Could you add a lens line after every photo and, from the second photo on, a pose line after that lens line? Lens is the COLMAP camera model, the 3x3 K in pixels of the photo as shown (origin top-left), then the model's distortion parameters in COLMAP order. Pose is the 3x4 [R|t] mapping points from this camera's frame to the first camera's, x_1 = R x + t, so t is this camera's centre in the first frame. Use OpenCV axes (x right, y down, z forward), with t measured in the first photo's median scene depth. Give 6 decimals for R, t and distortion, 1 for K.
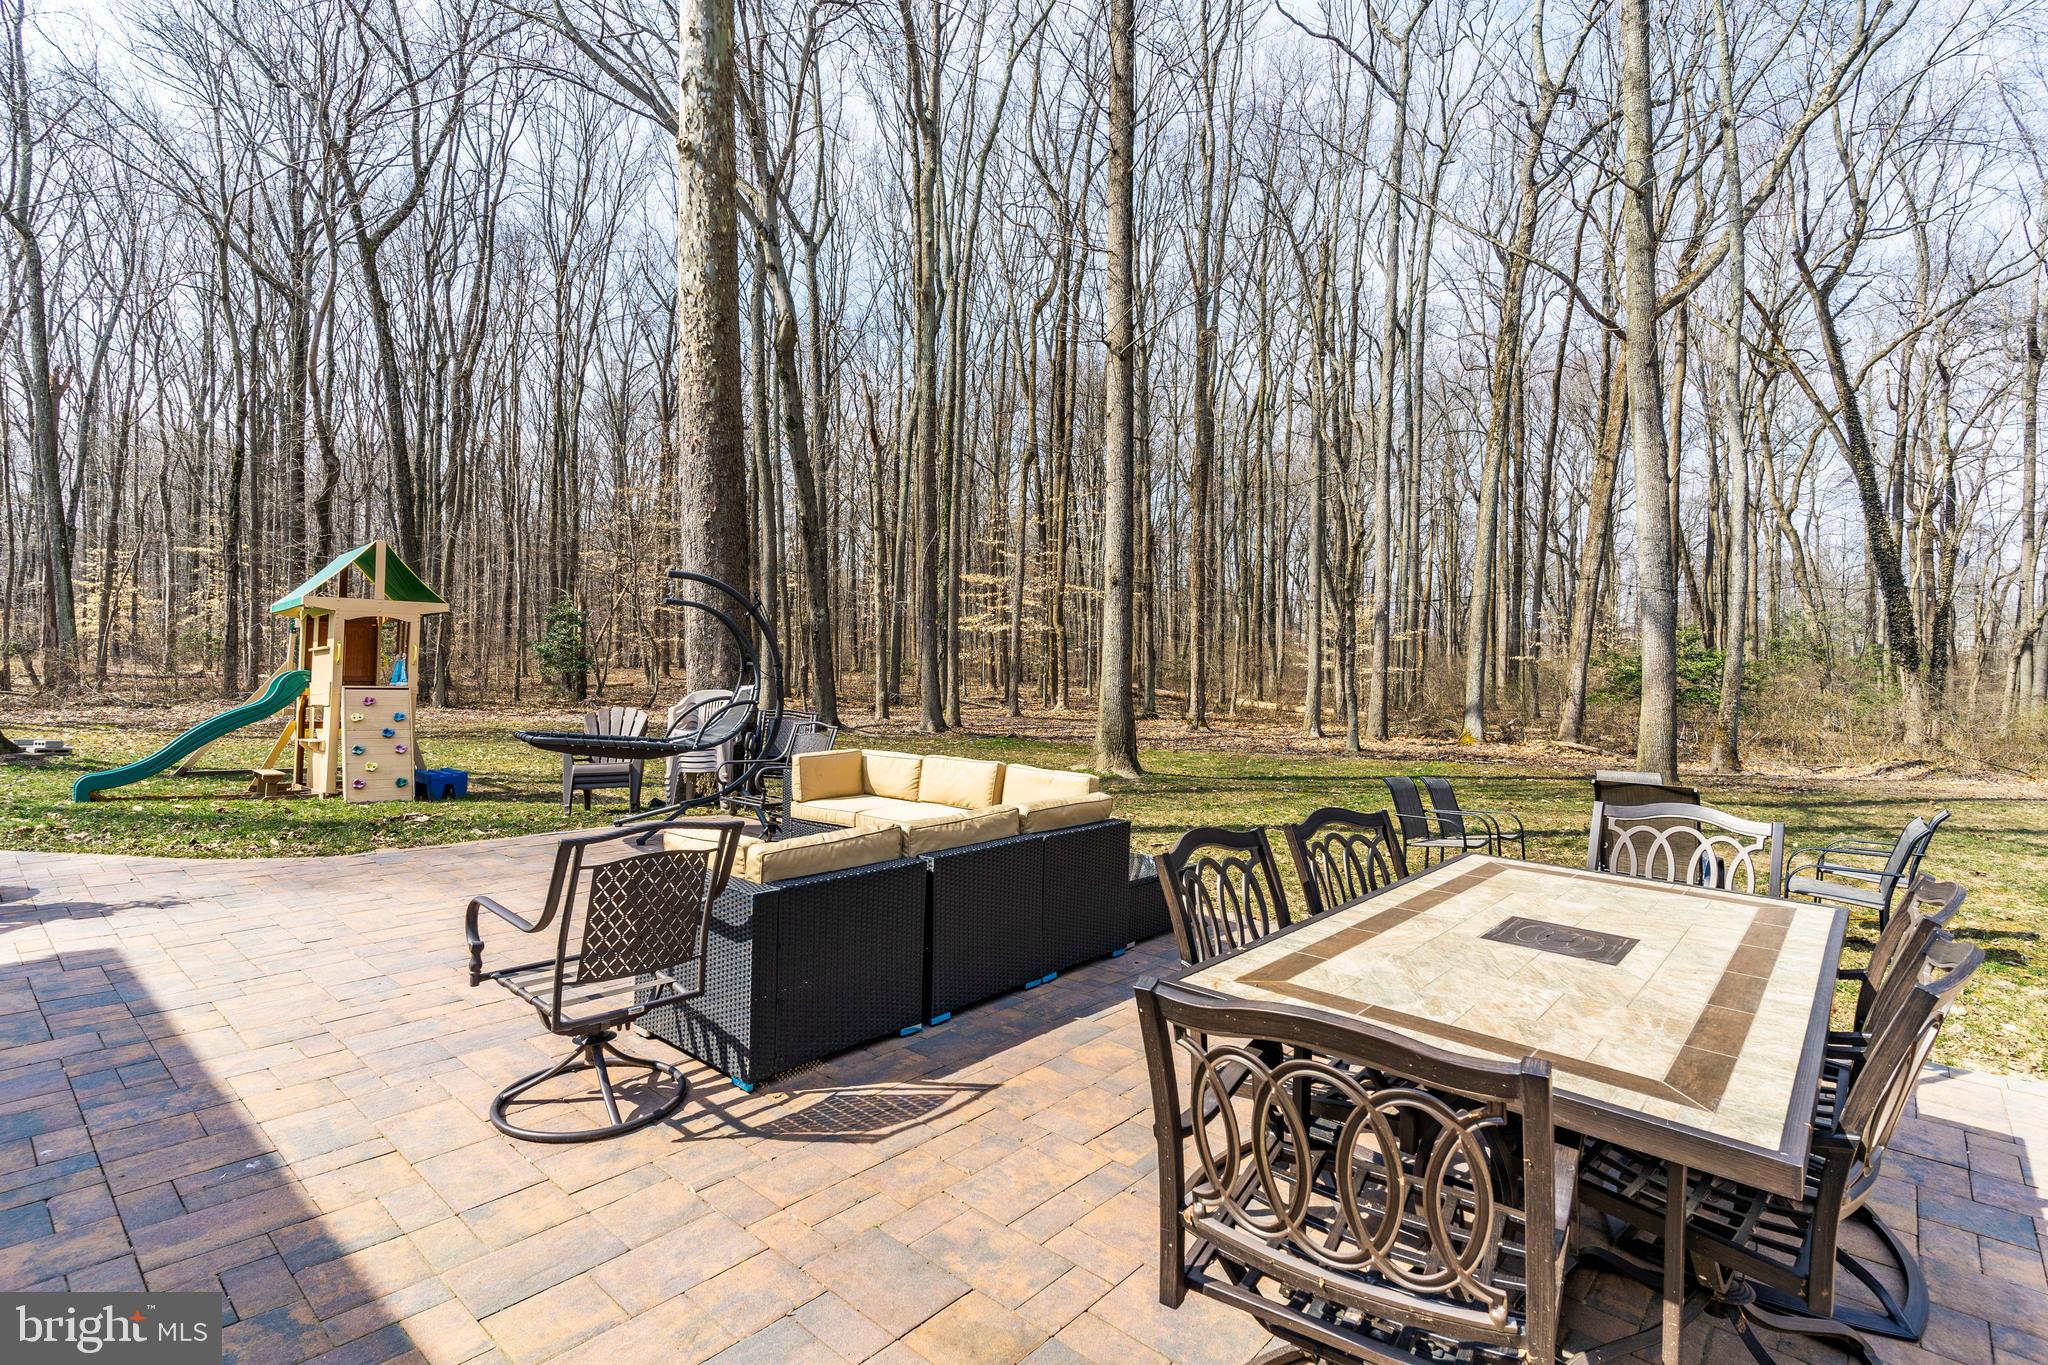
lens RADIAL K [[984.1, 0, 988.4], [0, 984.1, 646.6], [0, 0, 1]] dist [0.004904, -0.002428]
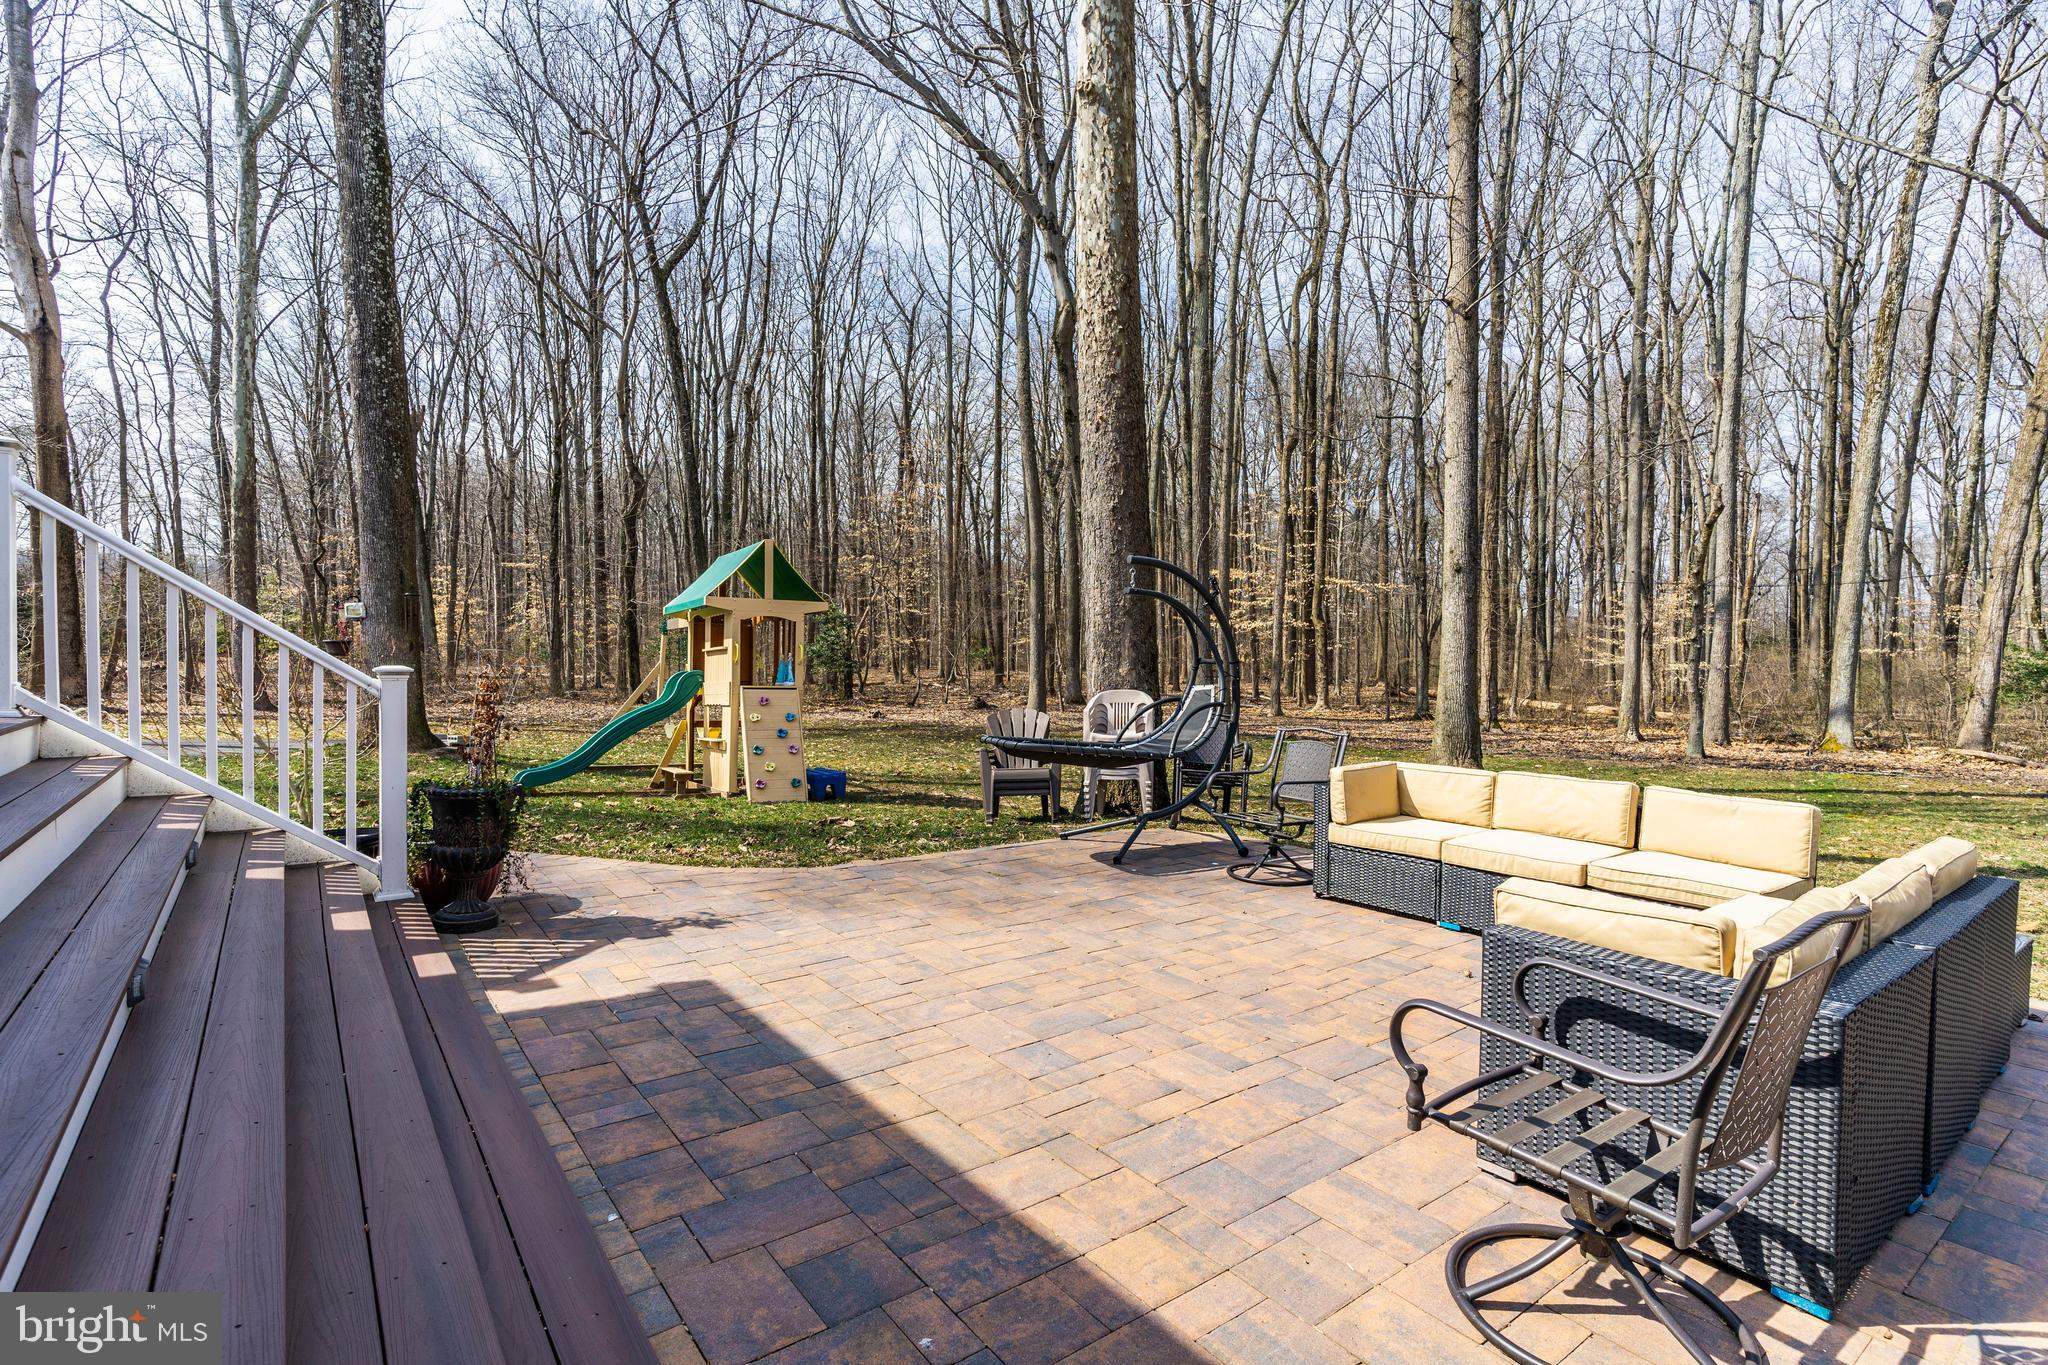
lens RADIAL K [[984.1, 0, 1018.8], [0, 984.1, 674.4], [0, 0, 1]] dist [0.004904, -0.002428]
pose [[0.979805, -0.003192, -0.199930, -0.172755], [0.009148, 0.999541, 0.028872, 0.002047], [0.199746, -0.030118, 0.979385, 0.075876]]
